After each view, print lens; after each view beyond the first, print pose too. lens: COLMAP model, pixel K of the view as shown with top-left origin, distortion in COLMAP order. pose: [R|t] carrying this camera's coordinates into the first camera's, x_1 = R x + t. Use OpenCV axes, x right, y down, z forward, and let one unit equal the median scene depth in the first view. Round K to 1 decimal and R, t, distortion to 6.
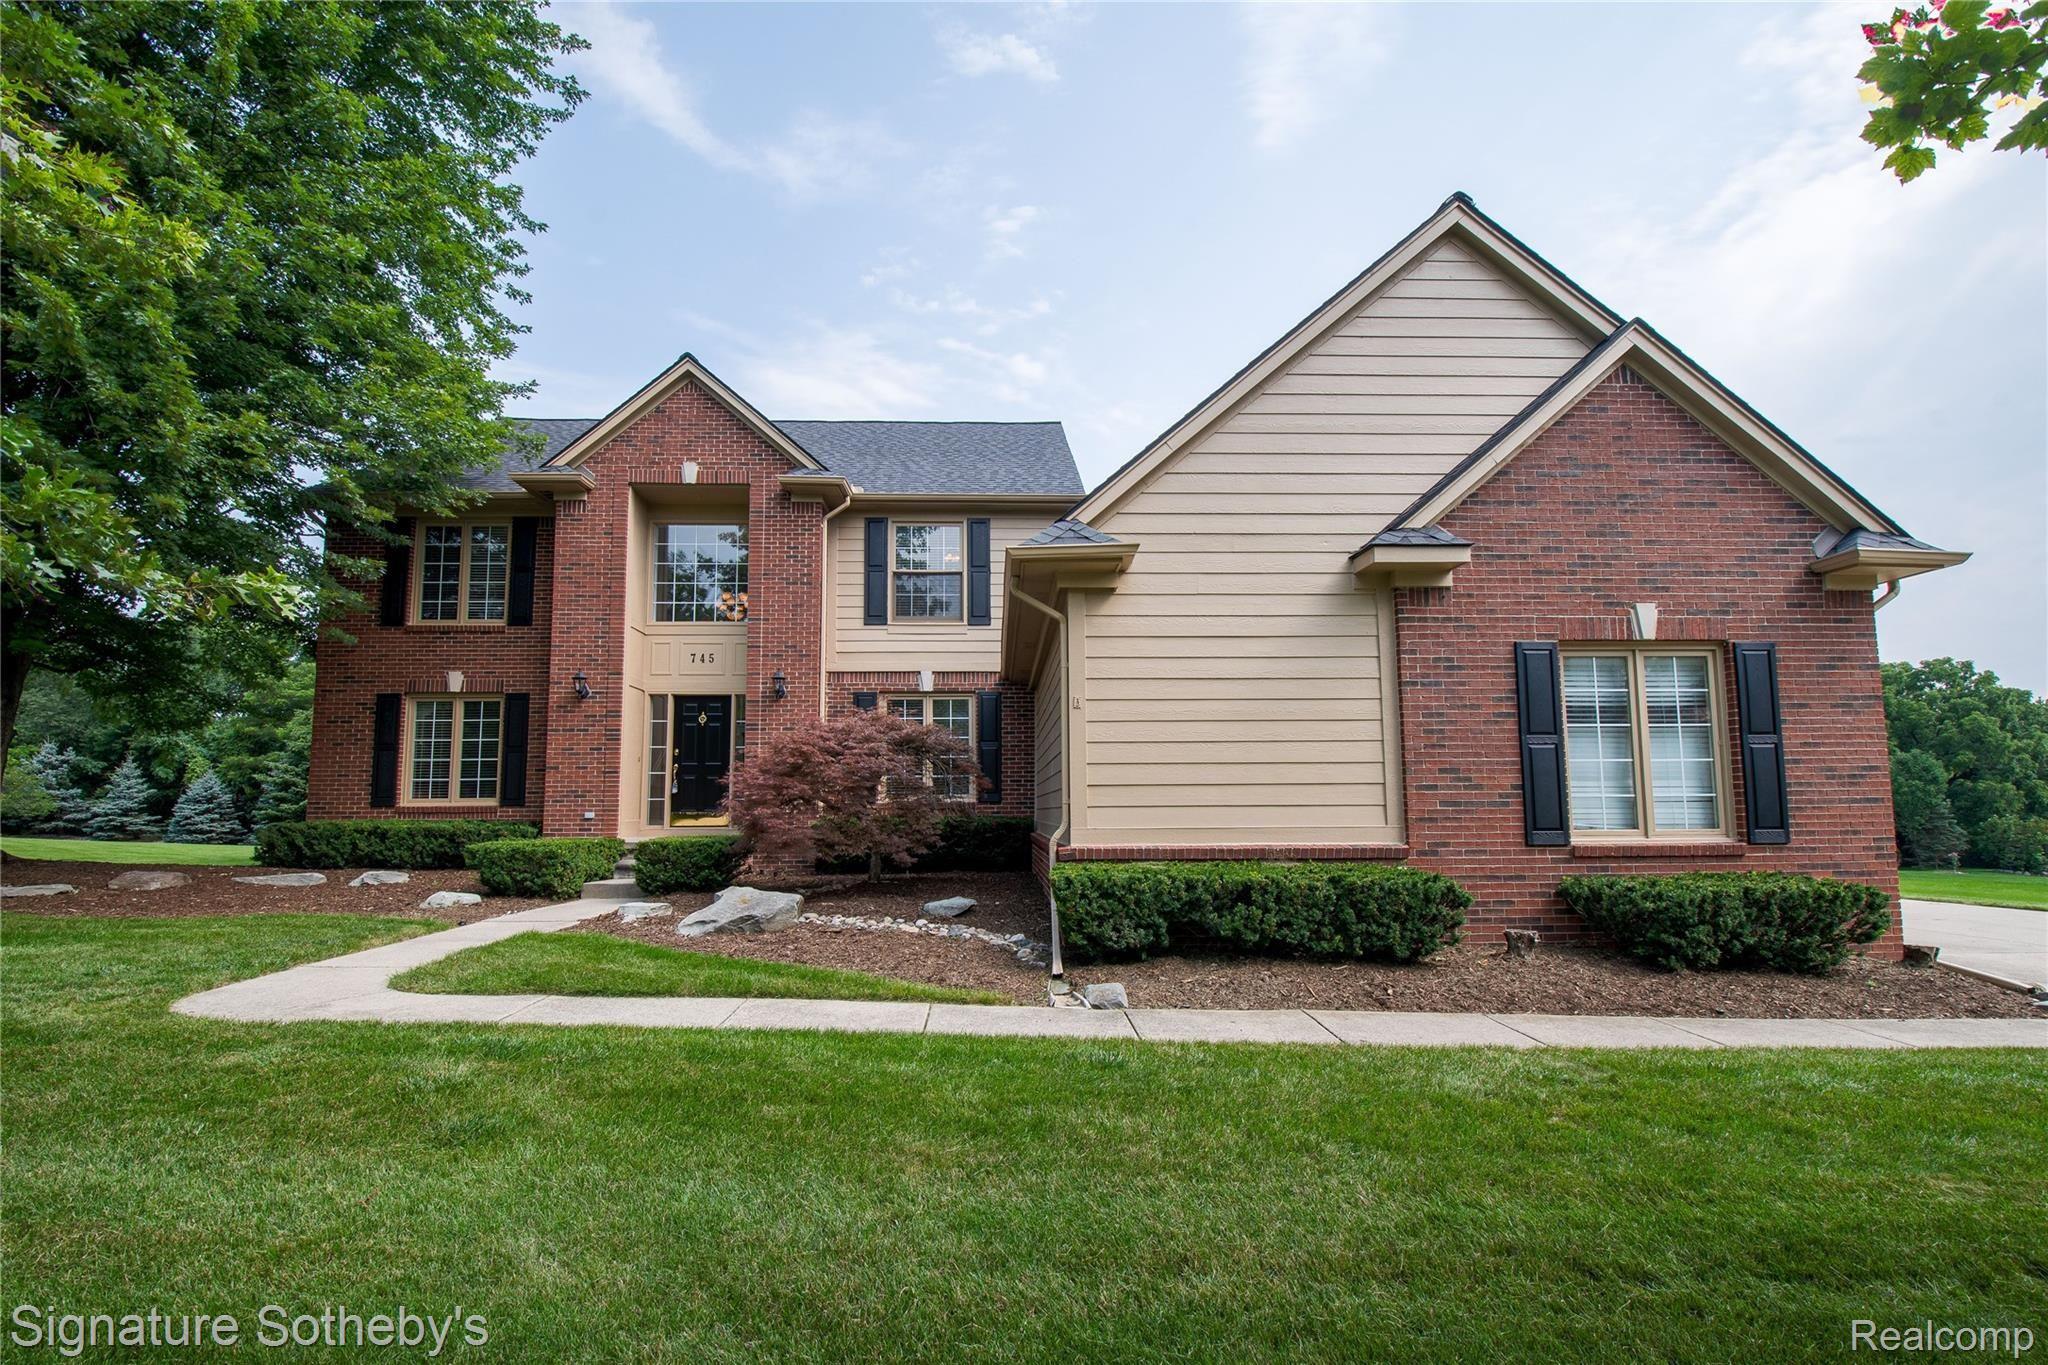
lens RADIAL K [[913.7, 0, 1037.8], [0, 913.7, 687.7], [0, 0, 1]] dist [0.002278, 0.000024]
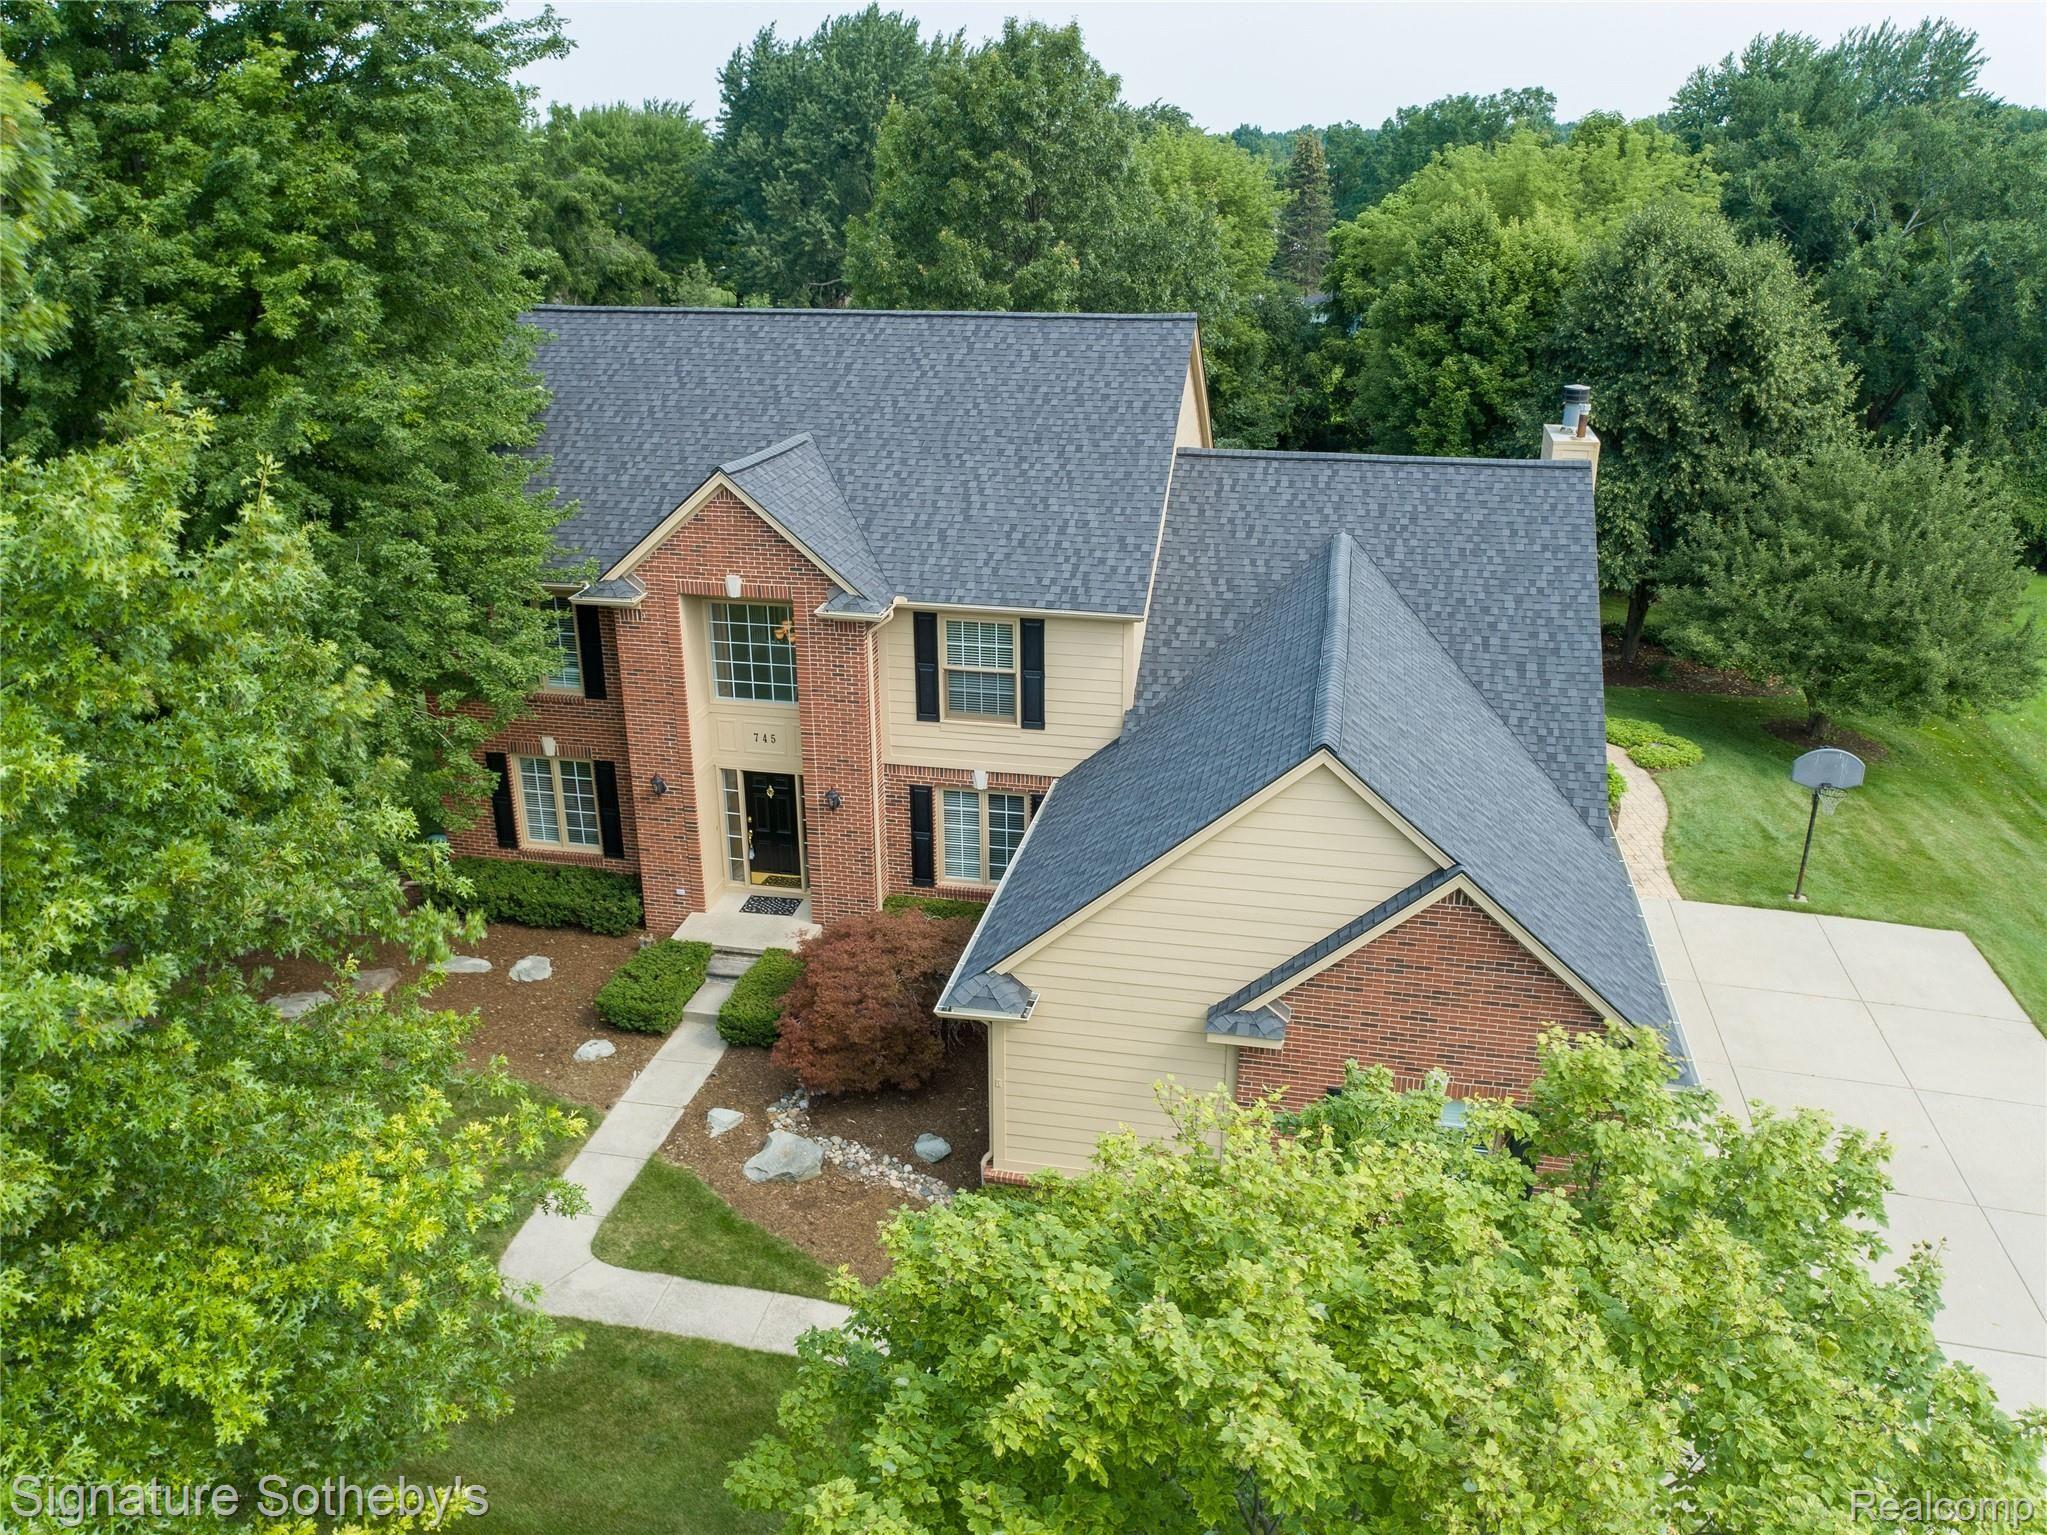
lens RADIAL K [[1526.7, 0, 1017.8], [0, 1526.7, 764.4], [0, 0, 1]] dist [-0.002601, -0.000241]
pose [[0.970182, 0.088730, -0.225553, 0.288311], [0.020775, 0.896716, 0.442119, -0.751787], [0.241486, -0.433622, 0.868134, -0.409912]]
